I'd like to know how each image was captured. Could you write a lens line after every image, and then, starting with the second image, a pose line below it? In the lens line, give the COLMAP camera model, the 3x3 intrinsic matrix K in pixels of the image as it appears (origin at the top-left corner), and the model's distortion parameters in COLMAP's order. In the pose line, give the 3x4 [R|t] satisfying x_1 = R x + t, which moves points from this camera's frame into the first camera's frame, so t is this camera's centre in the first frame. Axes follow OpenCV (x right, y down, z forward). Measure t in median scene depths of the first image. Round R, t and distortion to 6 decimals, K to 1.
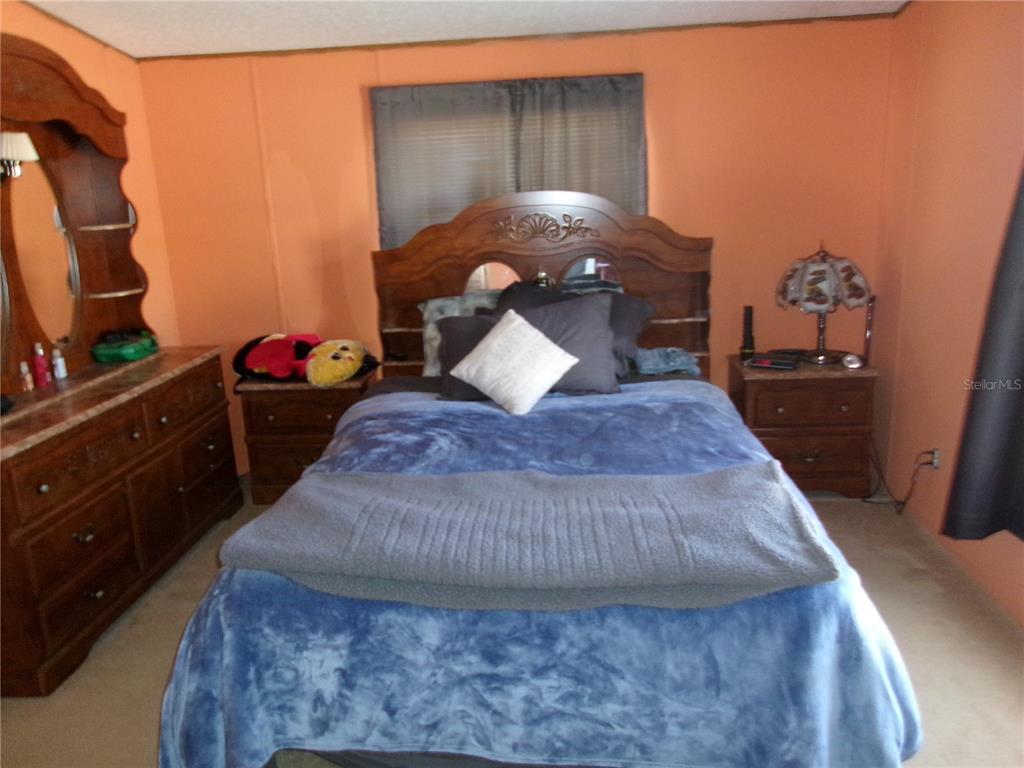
lens RADIAL K [[817.2, 0, 512.0], [0, 817.2, 384.0], [0, 0, 1]] dist [0.006303, 0.009908]
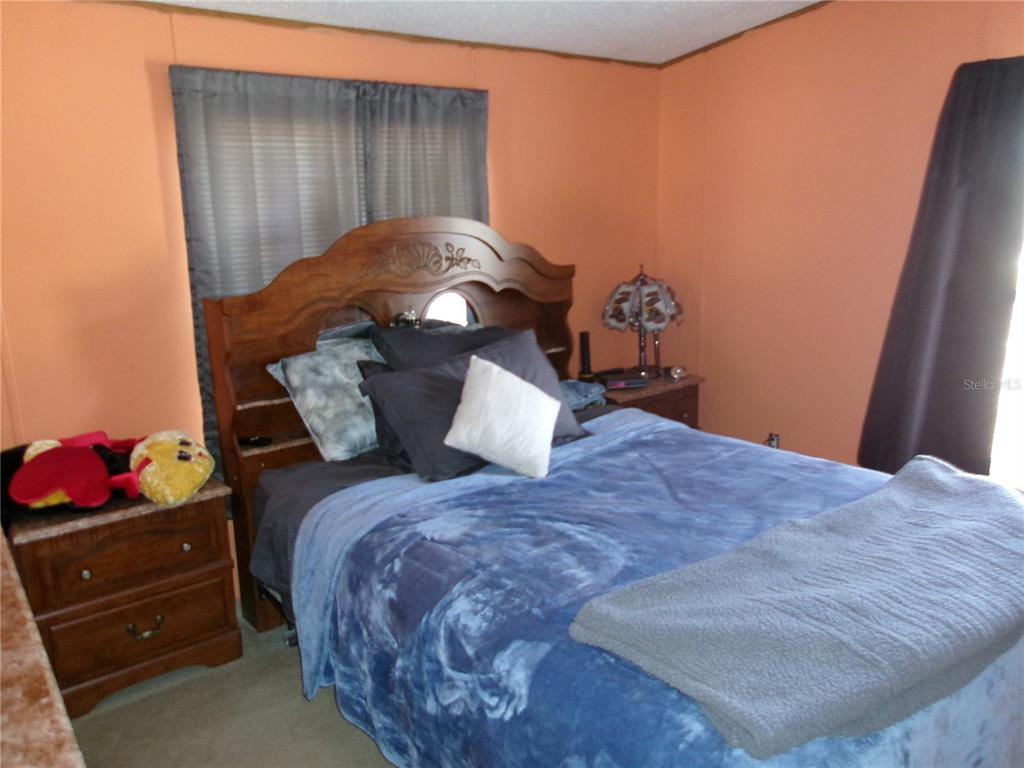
lens RADIAL K [[817.2, 0, 512.0], [0, 817.2, 384.0], [0, 0, 1]] dist [0.006303, 0.009908]
pose [[0.731601, -0.126081, 0.669972, -0.476302], [0.157380, 0.987439, 0.013967, -0.061264], [-0.663318, 0.095222, 0.742255, 0.325074]]
